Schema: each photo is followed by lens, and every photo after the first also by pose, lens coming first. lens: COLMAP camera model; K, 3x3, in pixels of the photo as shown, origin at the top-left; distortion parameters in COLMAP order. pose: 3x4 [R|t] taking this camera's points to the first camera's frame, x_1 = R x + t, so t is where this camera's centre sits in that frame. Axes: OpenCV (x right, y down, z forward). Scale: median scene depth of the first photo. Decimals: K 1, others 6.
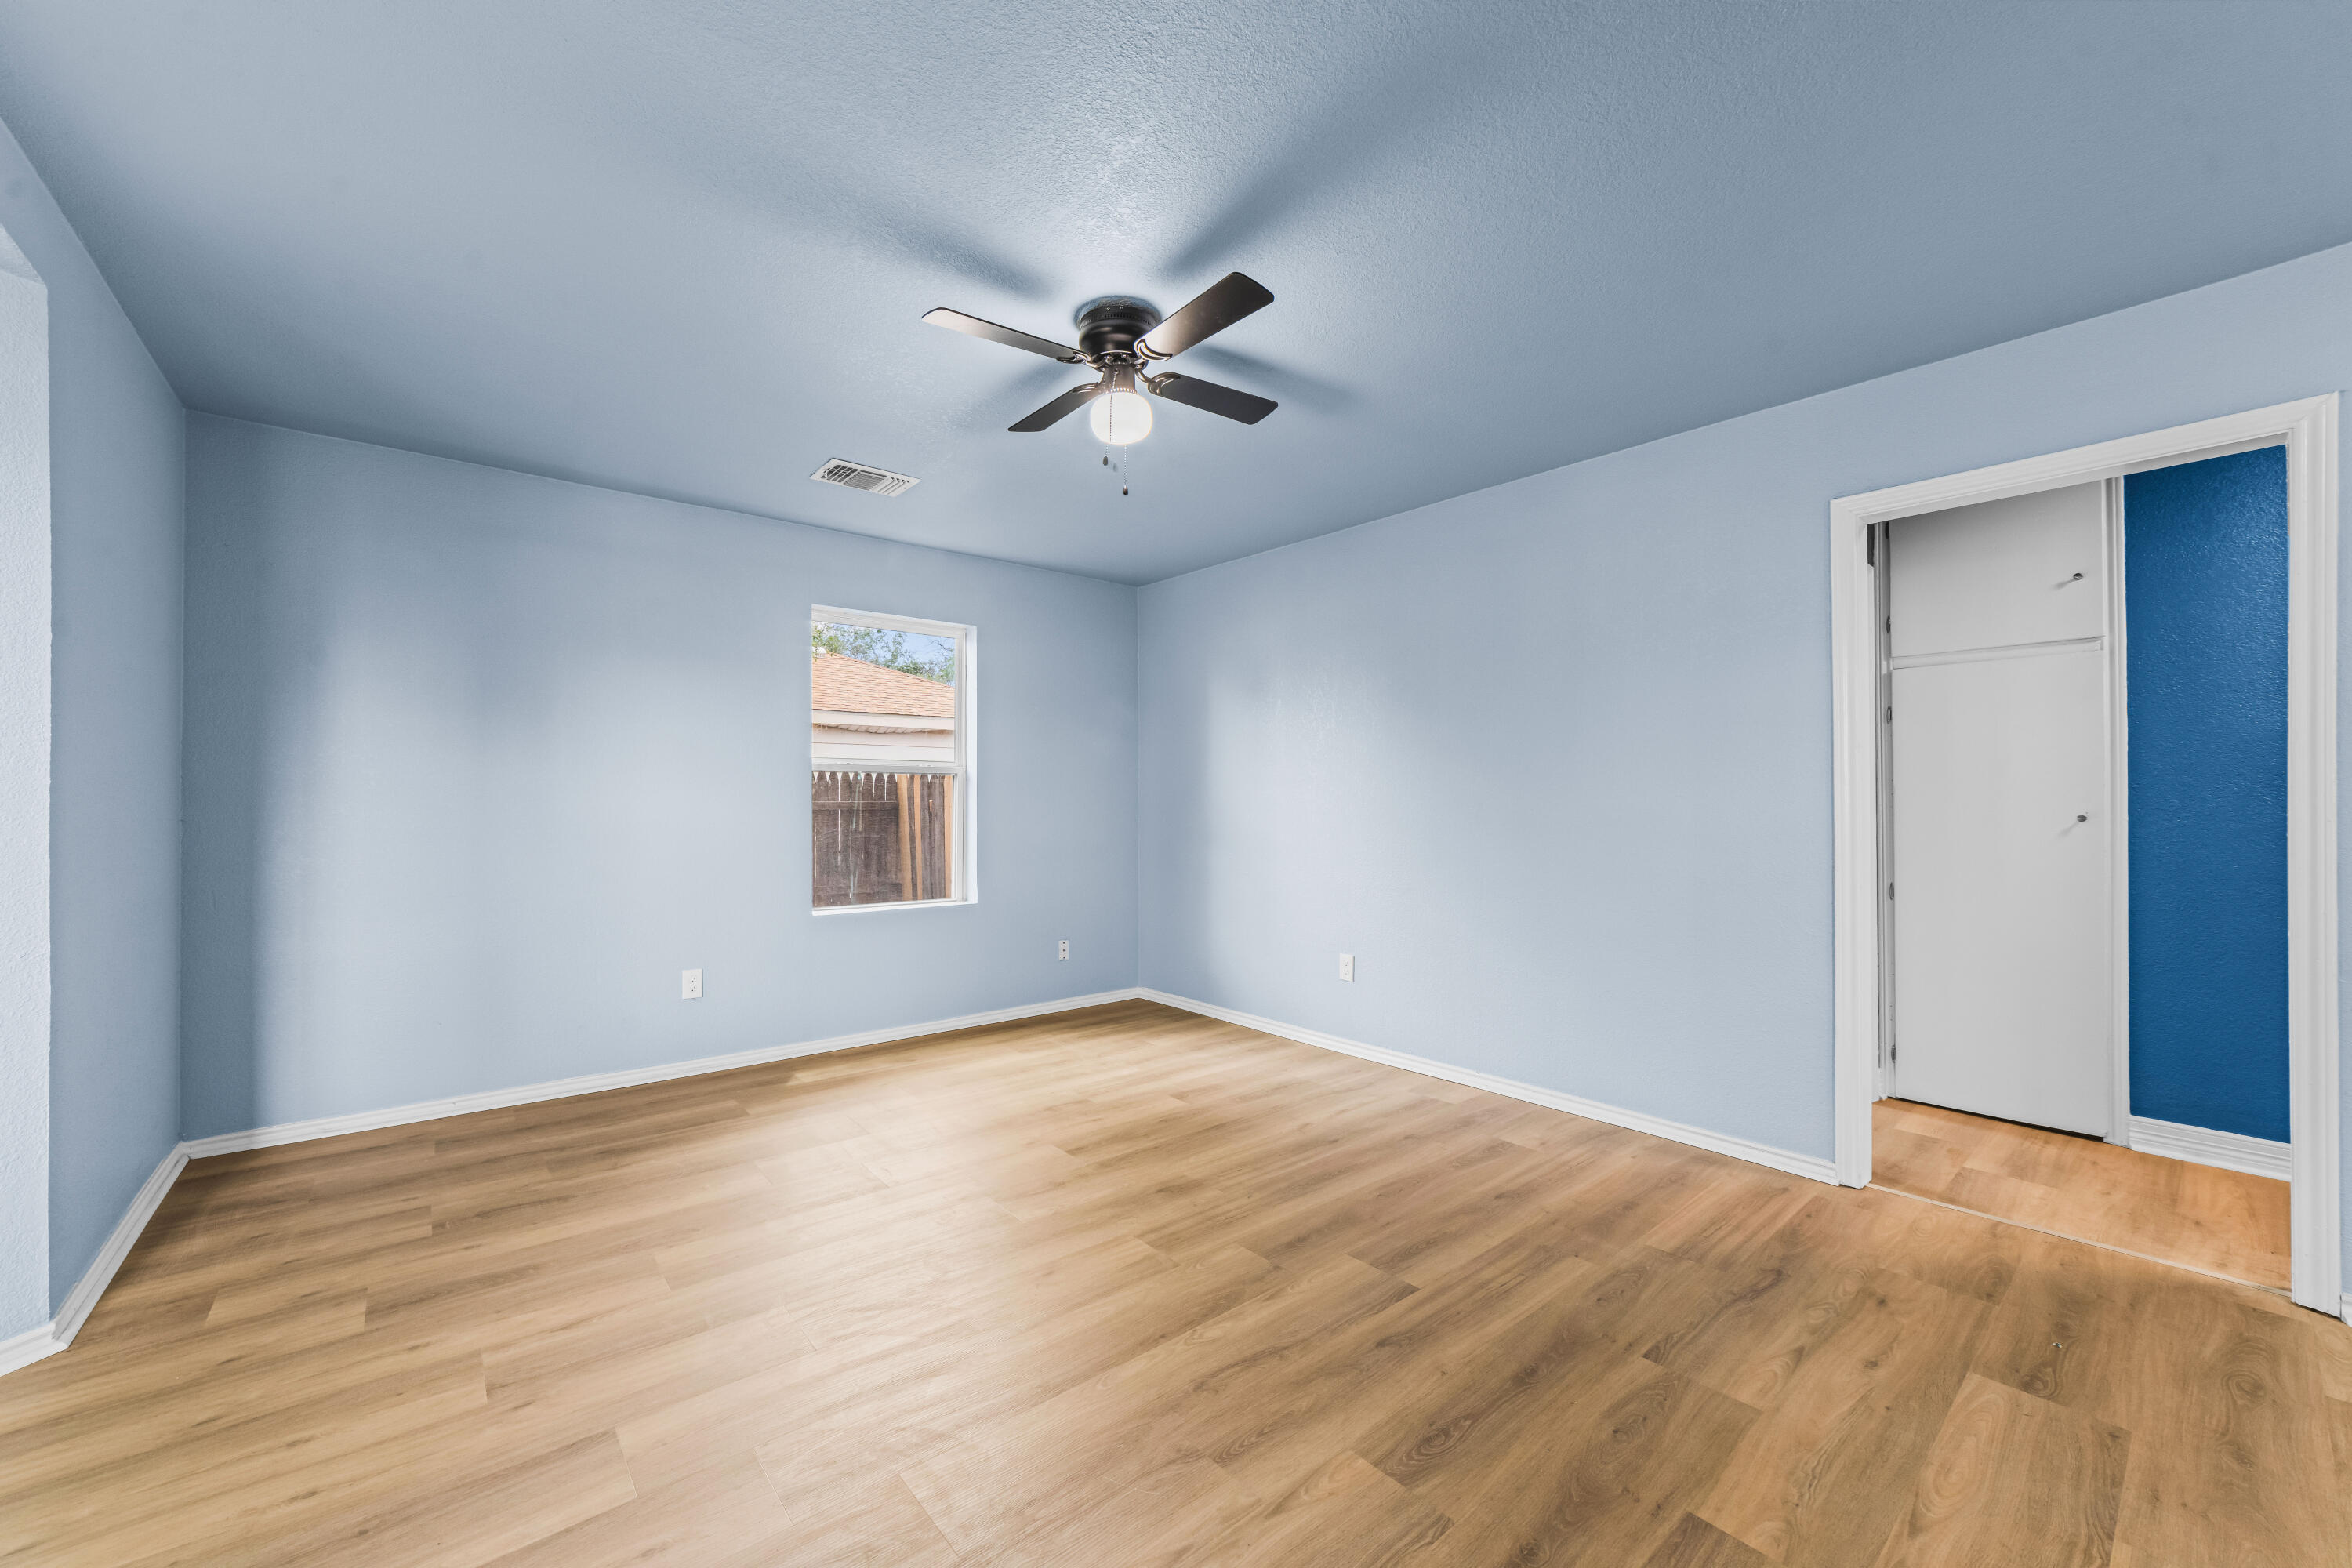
lens RADIAL K [[912.6, 0, 1170.5], [0, 912.6, 799.5], [0, 0, 1]] dist [0.000033, 0.000205]
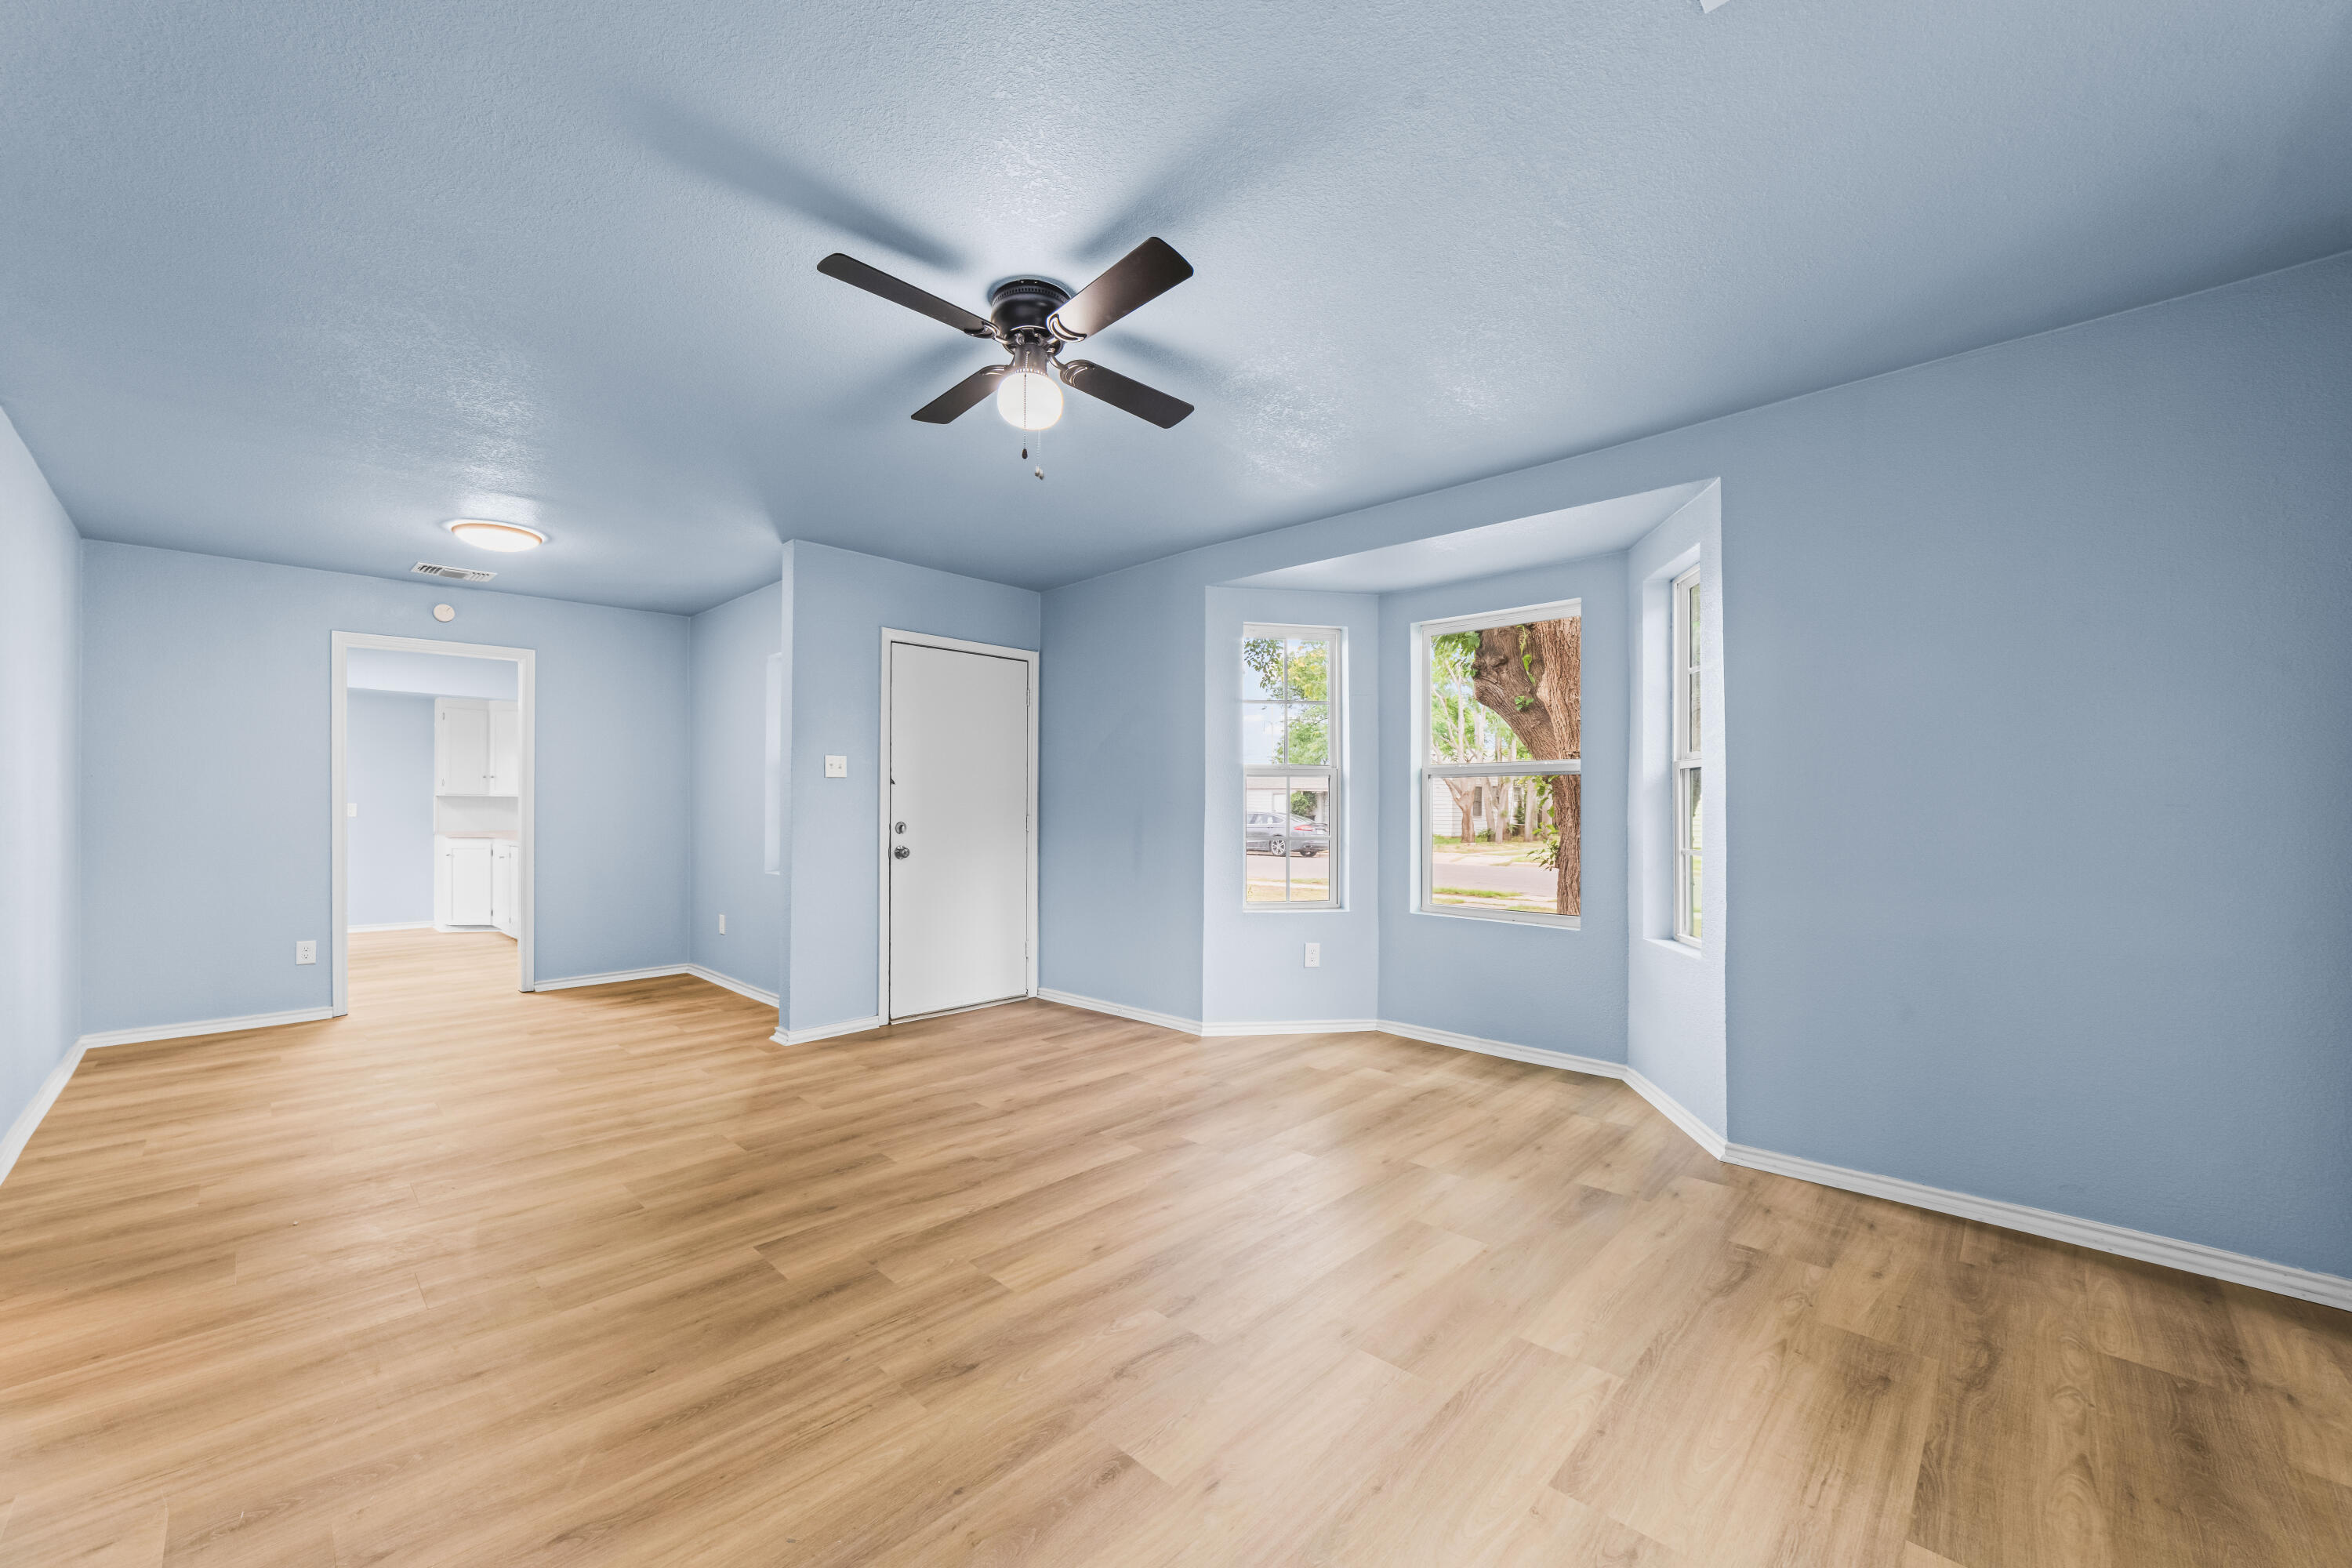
lens RADIAL K [[912.6, 0, 1170.5], [0, 912.6, 799.5], [0, 0, 1]] dist [0.000033, 0.000205]
pose [[-0.994695, -0.003062, -0.102818, -0.101573], [-0.002045, 0.999948, -0.009998, 0.007388], [0.102843, -0.009734, -0.994650, 1.958063]]
